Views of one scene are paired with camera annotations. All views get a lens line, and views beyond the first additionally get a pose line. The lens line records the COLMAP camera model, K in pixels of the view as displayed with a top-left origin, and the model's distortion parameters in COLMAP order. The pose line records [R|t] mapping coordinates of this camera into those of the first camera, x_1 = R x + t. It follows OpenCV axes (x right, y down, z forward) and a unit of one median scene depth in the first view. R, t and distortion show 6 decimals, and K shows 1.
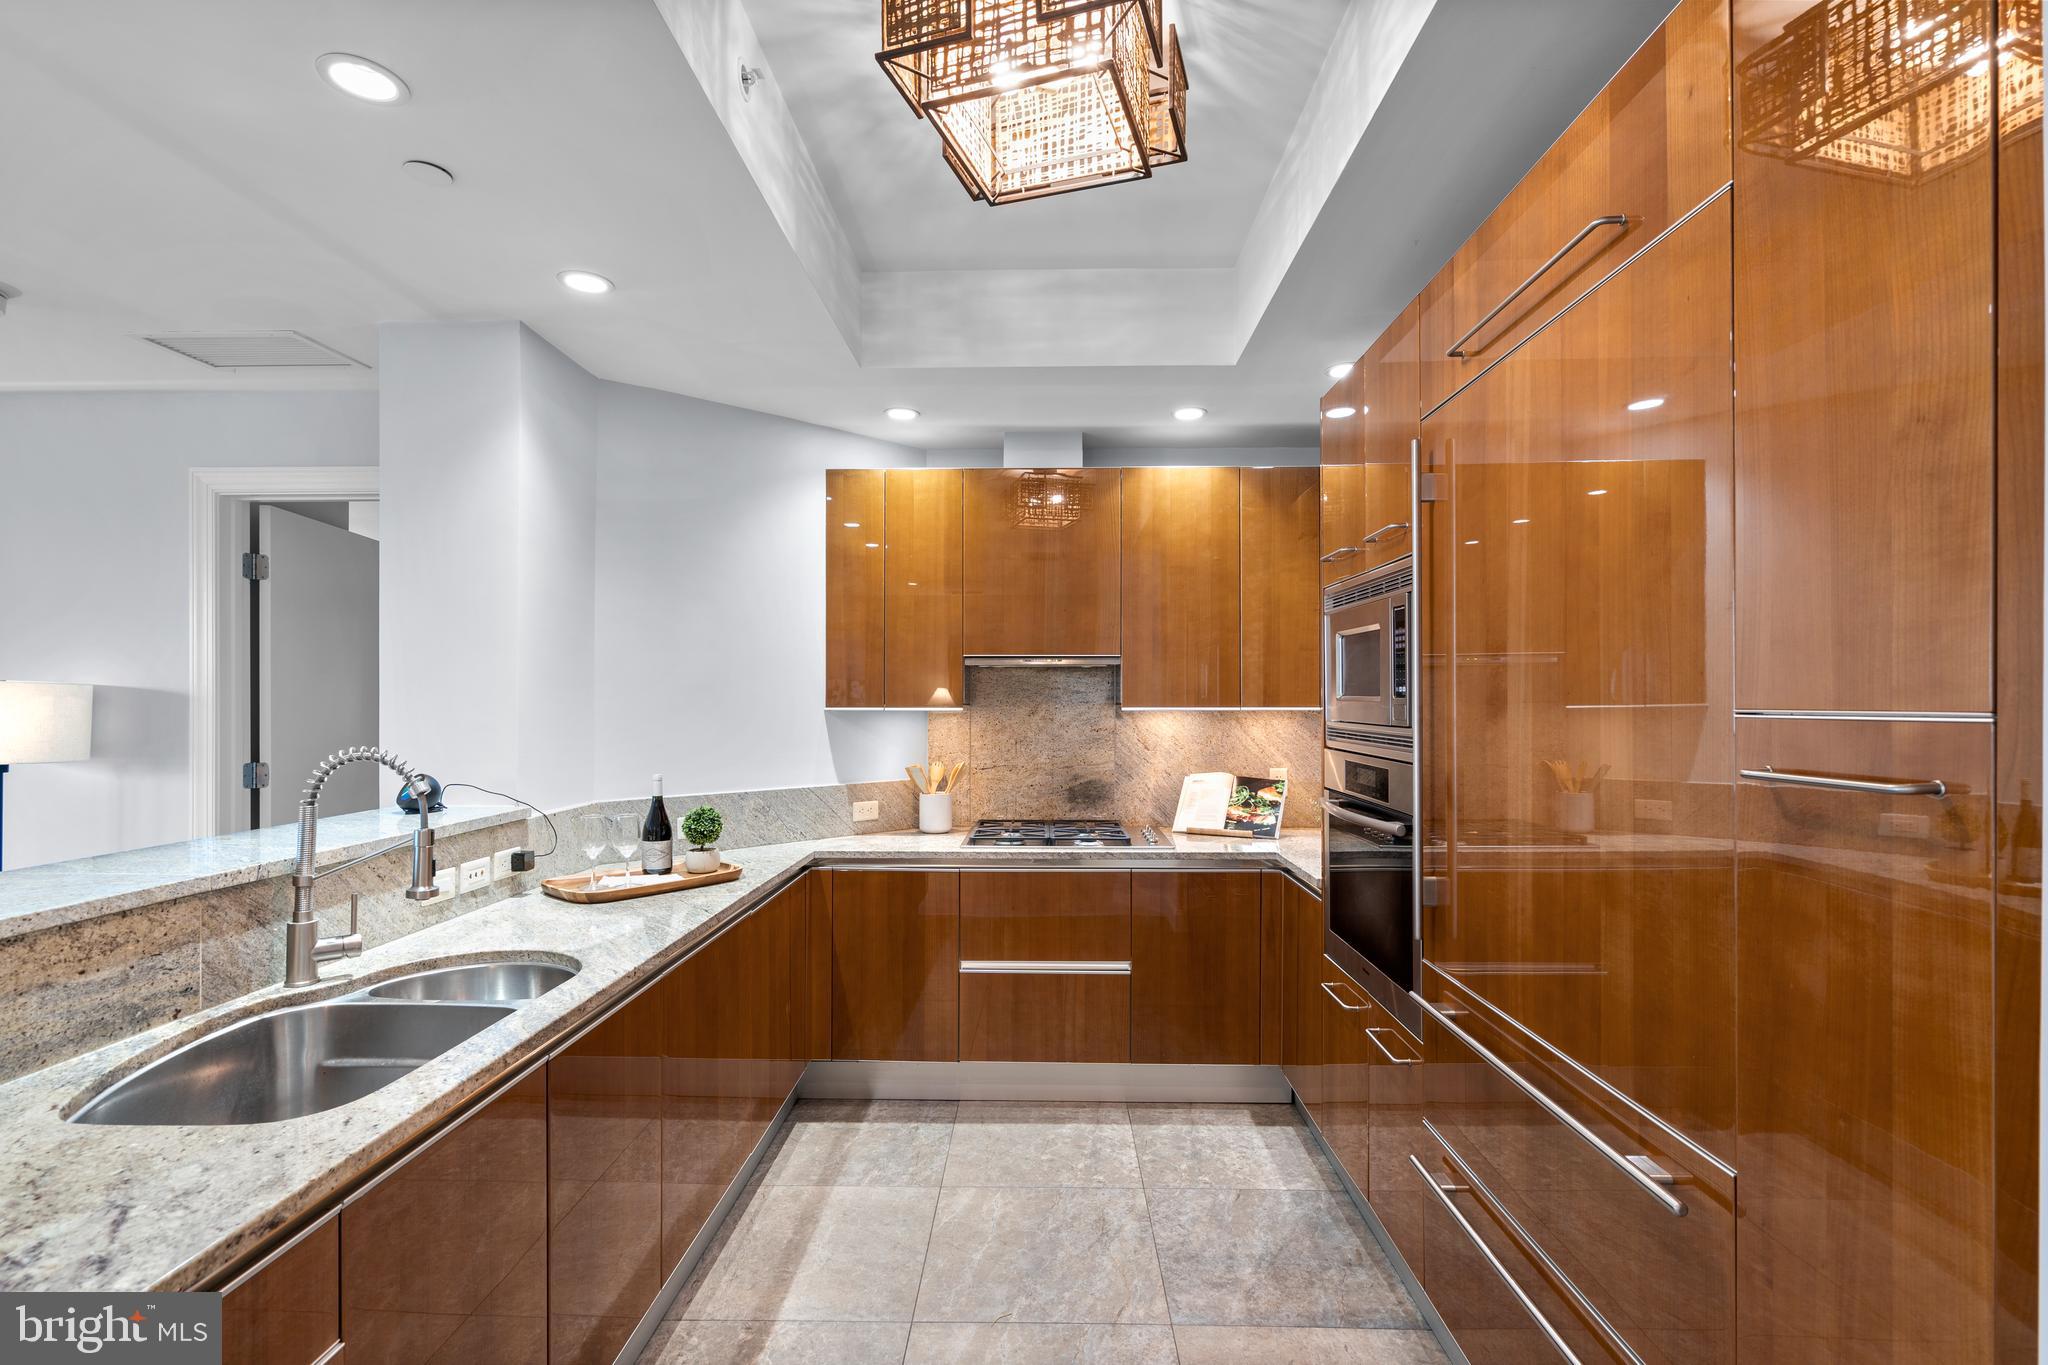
lens RADIAL K [[931.5, 0, 1034.8], [0, 931.5, 703.1], [0, 0, 1]] dist [-0.006739, 0.002147]
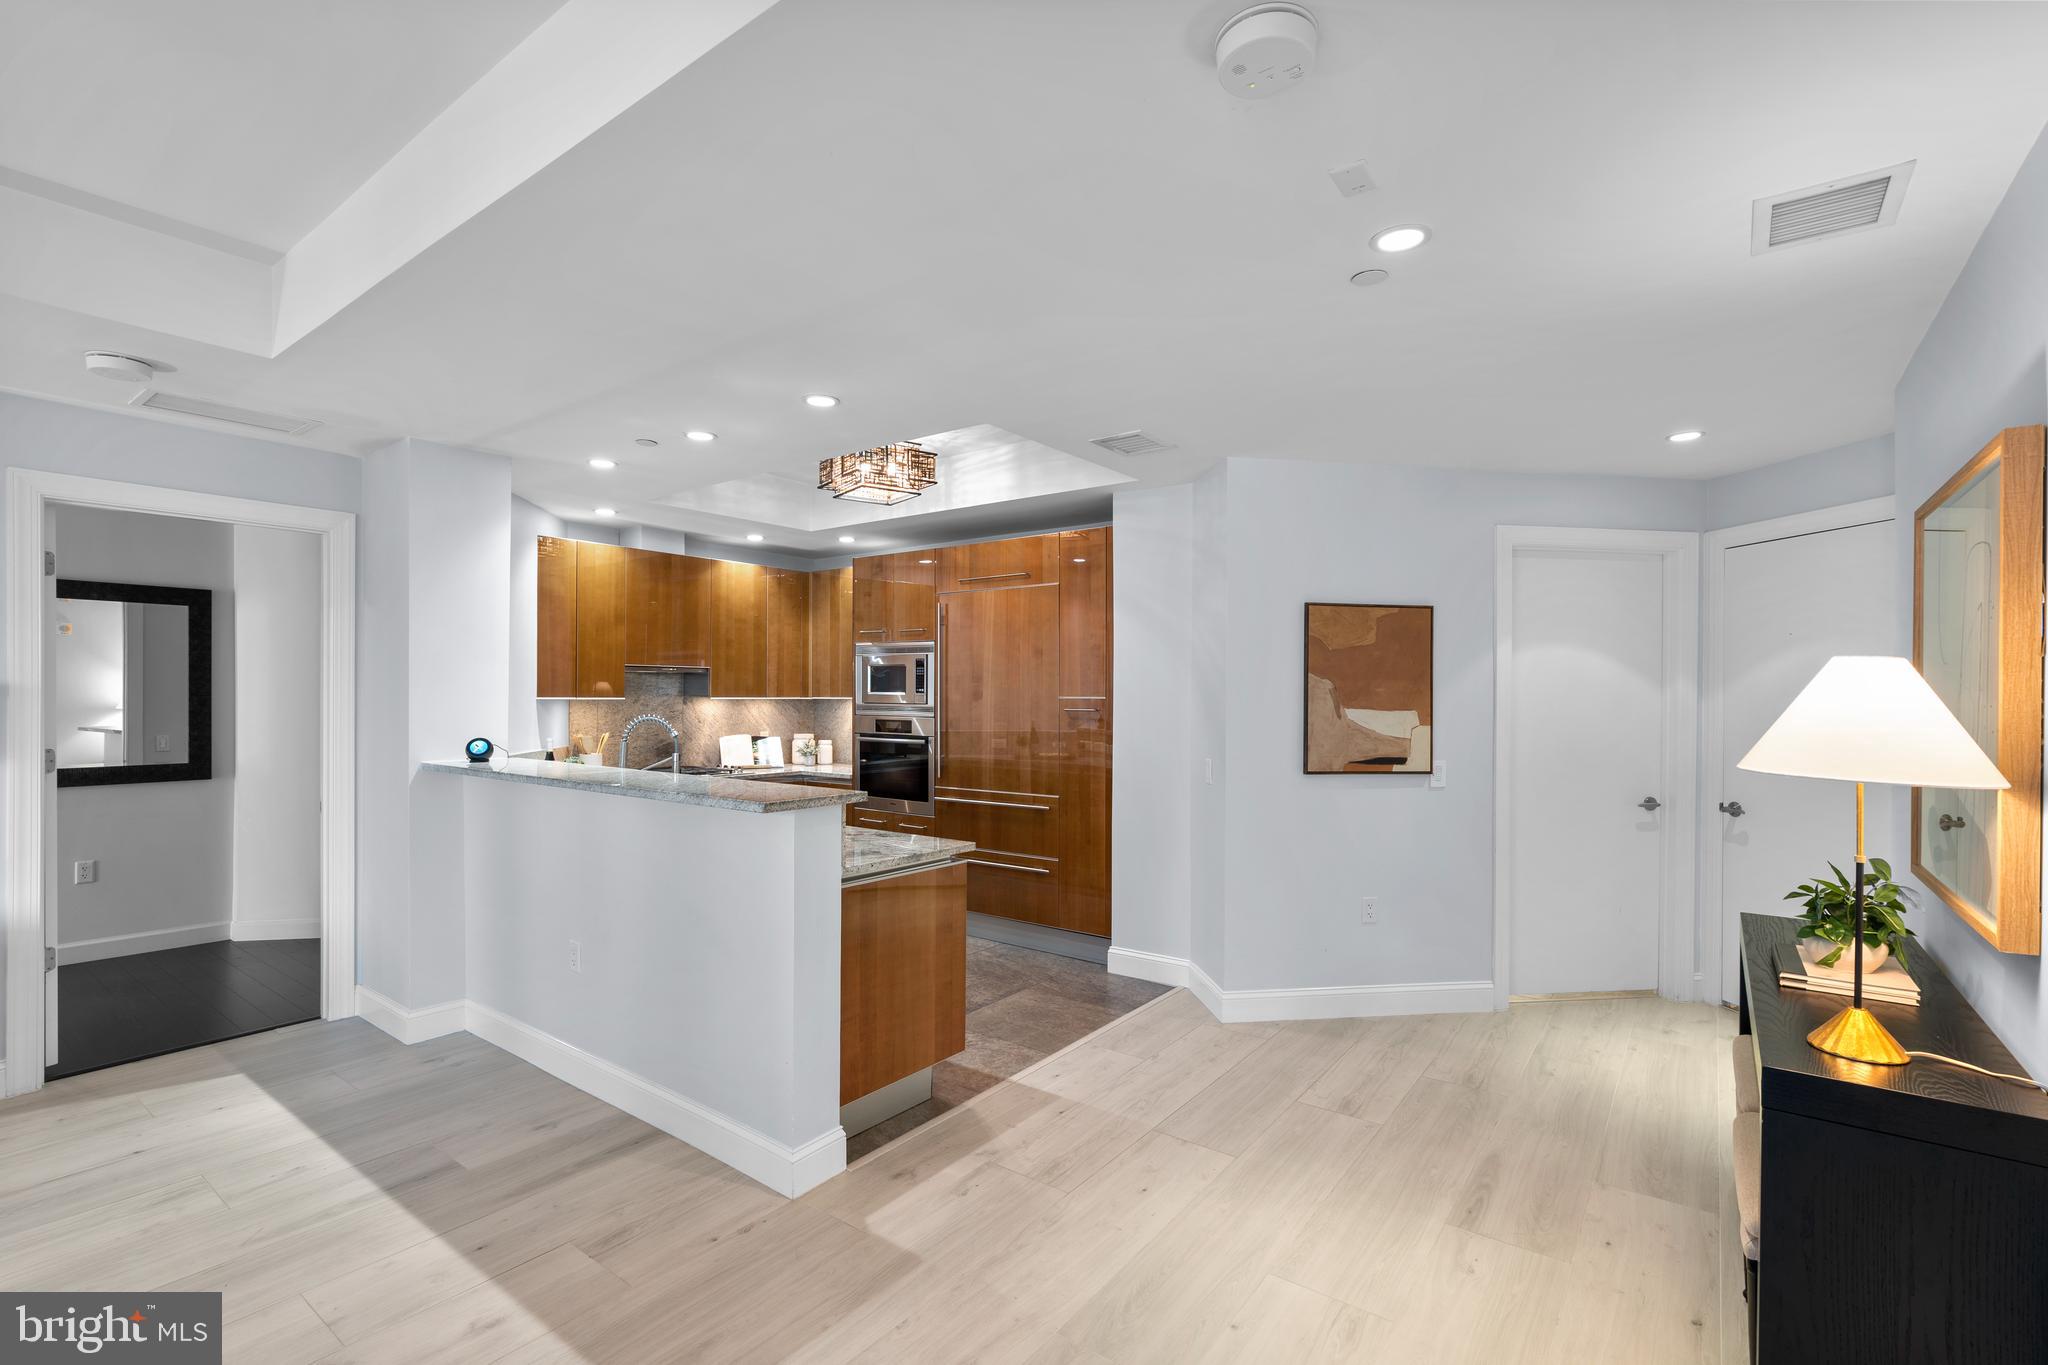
lens RADIAL K [[931.5, 0, 1016.3], [0, 931.5, 686.9], [0, 0, 1]] dist [-0.006739, 0.002147]
pose [[0.597878, 0.010117, 0.801523, -1.072826], [-0.002910, 0.999941, -0.010450, 0.001717], [-0.801582, 0.003916, 0.597872, -0.554594]]
